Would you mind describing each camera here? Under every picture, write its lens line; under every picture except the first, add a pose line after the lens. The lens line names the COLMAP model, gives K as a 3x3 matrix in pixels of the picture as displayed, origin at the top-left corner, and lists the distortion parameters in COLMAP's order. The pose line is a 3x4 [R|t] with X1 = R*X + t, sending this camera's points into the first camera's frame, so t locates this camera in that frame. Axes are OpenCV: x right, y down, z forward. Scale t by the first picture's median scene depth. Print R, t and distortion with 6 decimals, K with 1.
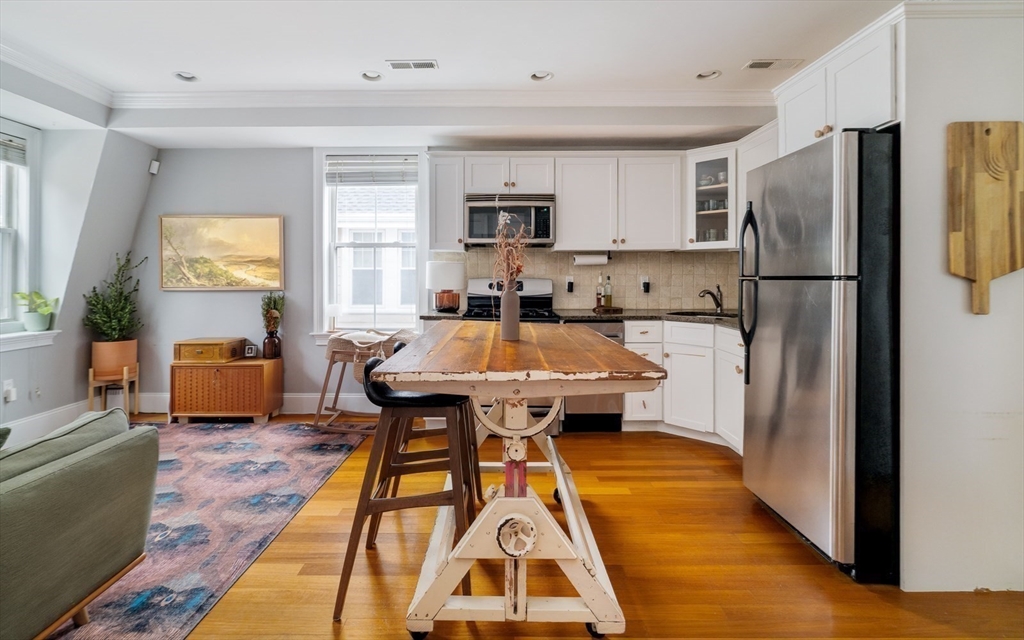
lens RADIAL K [[501.1, 0, 460.9], [0, 501.1, 274.6], [0, 0, 1]] dist [0.001557, 0.000022]
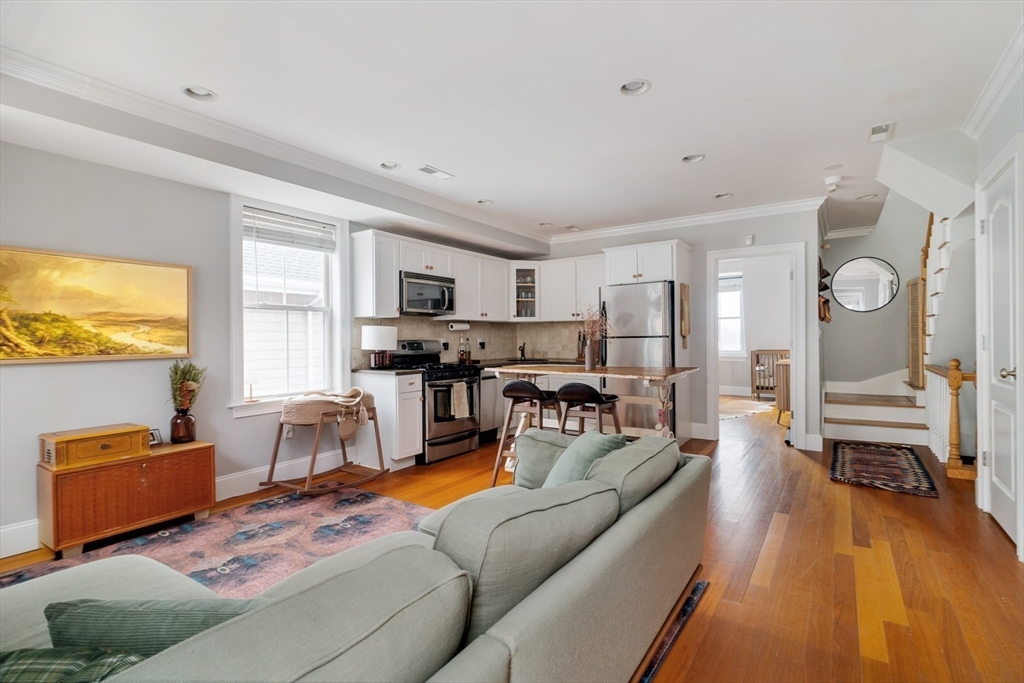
lens RADIAL K [[485.9, 0, 519.8], [0, 485.9, 335.8], [0, 0, 1]] dist [-0.002229, 0.001016]
pose [[0.533721, 0.000608, 0.845661, -0.813803], [0.012260, 0.999889, -0.008457, 0.009806], [-0.845572, 0.014882, 0.533654, 0.130864]]
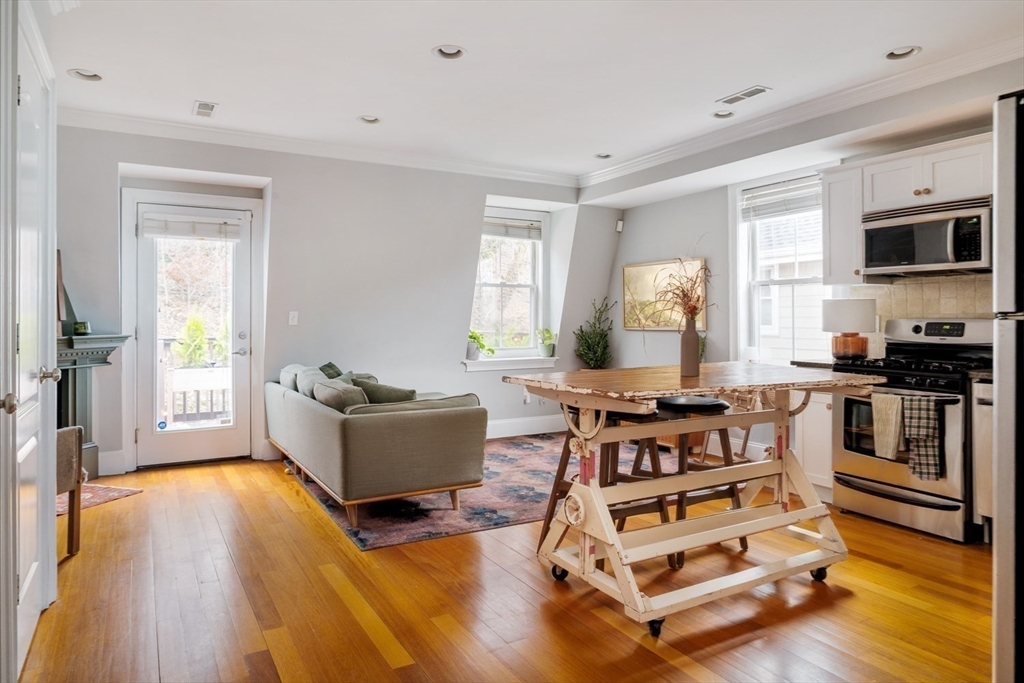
lens RADIAL K [[632.9, 0, 504.9], [0, 632.9, 310.5], [0, 0, 1]] dist [0.007277, -0.000299]
pose [[0.518891, -0.012557, -0.854748, 0.580568], [0.004442, 0.999918, -0.011993, 0.003580], [0.854829, 0.002426, 0.518905, -0.014084]]
